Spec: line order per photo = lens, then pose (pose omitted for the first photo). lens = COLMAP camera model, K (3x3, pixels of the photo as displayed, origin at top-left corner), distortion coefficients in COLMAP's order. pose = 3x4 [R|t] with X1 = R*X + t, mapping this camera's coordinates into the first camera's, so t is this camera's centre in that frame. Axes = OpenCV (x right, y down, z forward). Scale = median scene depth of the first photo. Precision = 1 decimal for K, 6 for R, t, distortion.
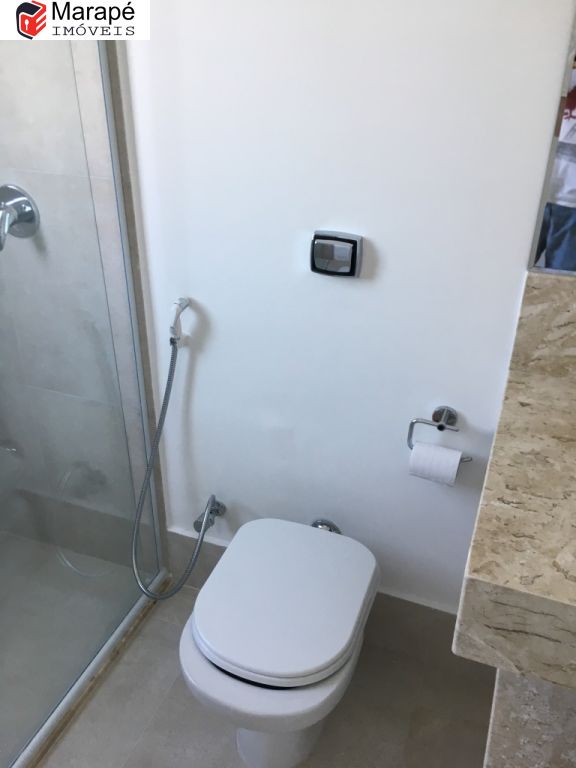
lens RADIAL K [[653.2, 0, 286.8], [0, 653.2, 385.3], [0, 0, 1]] dist [0.045566, -0.034311]
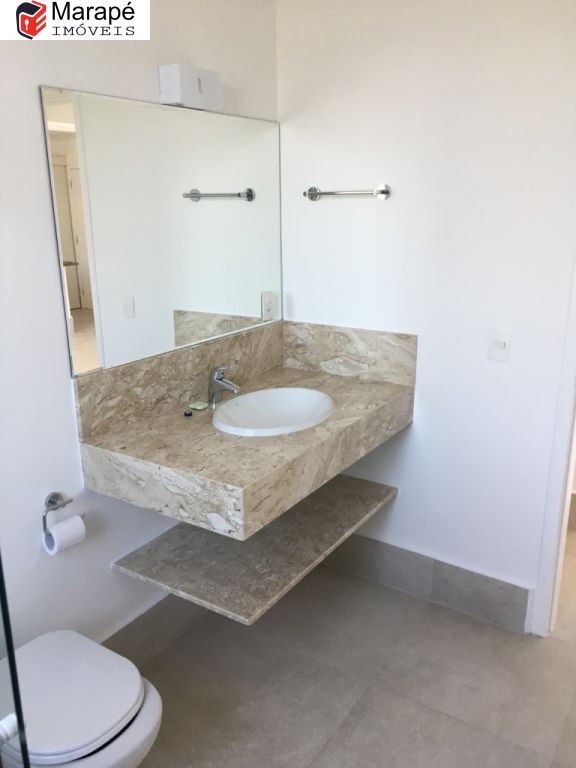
lens RADIAL K [[653.2, 0, 287.6], [0, 653.2, 383.9], [0, 0, 1]] dist [0.045566, -0.034311]
pose [[0.192645, -0.274527, 0.942084, -1.002989], [0.484258, 0.861612, 0.152052, -0.151469], [-0.853453, 0.426920, 0.298927, 0.100595]]
